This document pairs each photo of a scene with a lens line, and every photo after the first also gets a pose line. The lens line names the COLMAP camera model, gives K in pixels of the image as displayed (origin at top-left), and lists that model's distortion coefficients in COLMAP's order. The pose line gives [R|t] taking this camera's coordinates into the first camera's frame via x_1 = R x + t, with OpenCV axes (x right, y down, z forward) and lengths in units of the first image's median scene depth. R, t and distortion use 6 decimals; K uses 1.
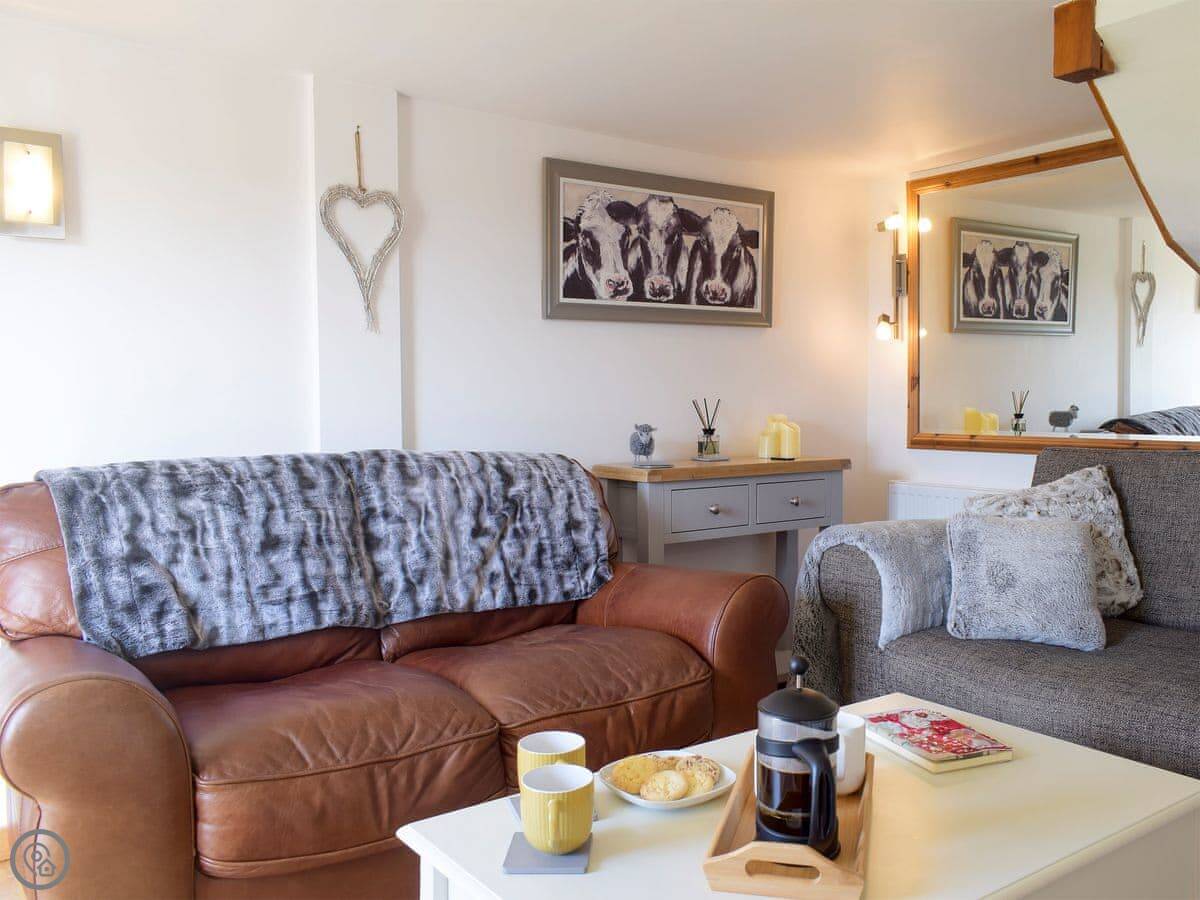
lens RADIAL K [[1126.4, 0, 600.0], [0, 1126.4, 450.0], [0, 0, 1]] dist [0.007253, -0.003537]
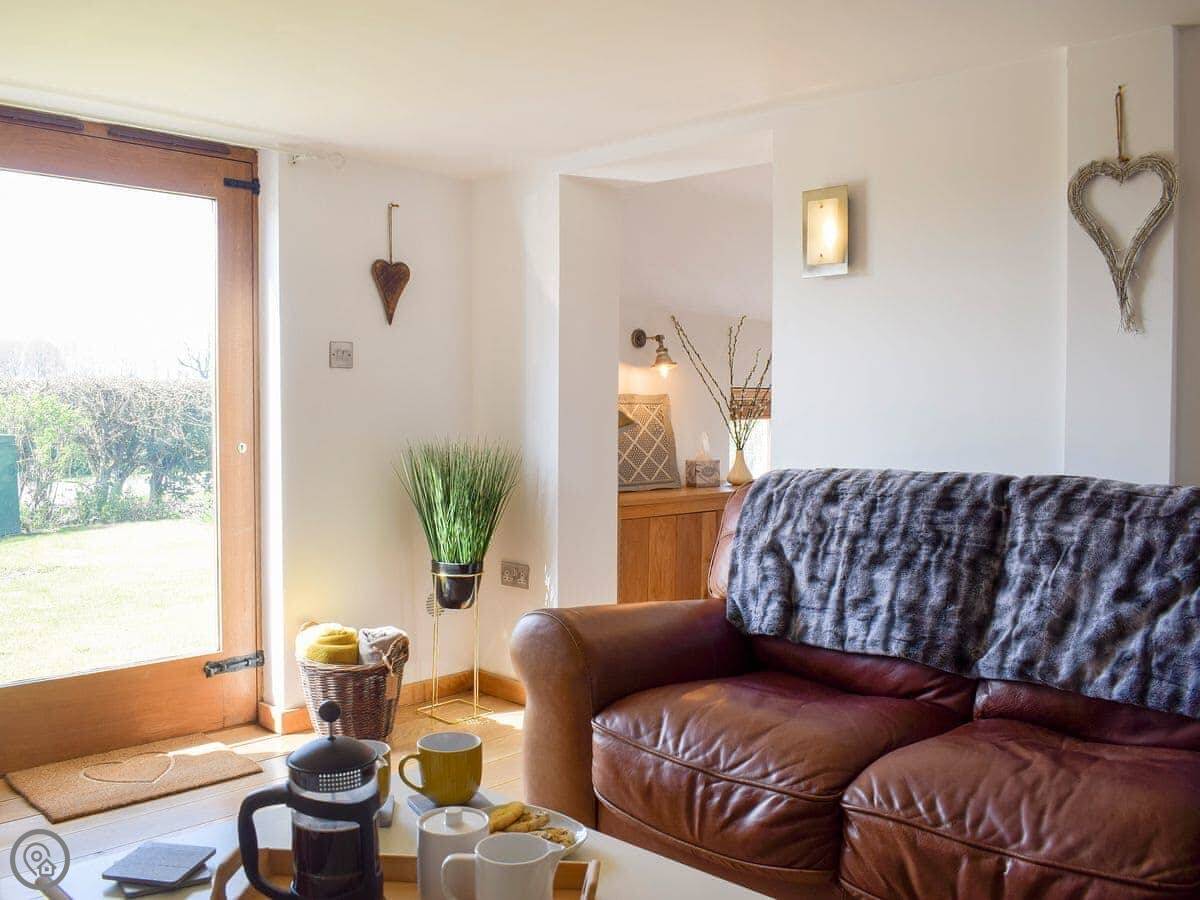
lens RADIAL K [[1065.7, 0, 600.0], [0, 1065.7, 450.0], [0, 0, 1]] dist [-0.075655, 0.002126]
pose [[0.129483, 0.039365, -0.990800, 0.582434], [-0.053113, 0.998053, 0.032712, -0.029437], [0.990158, 0.048389, 0.131321, 0.624936]]
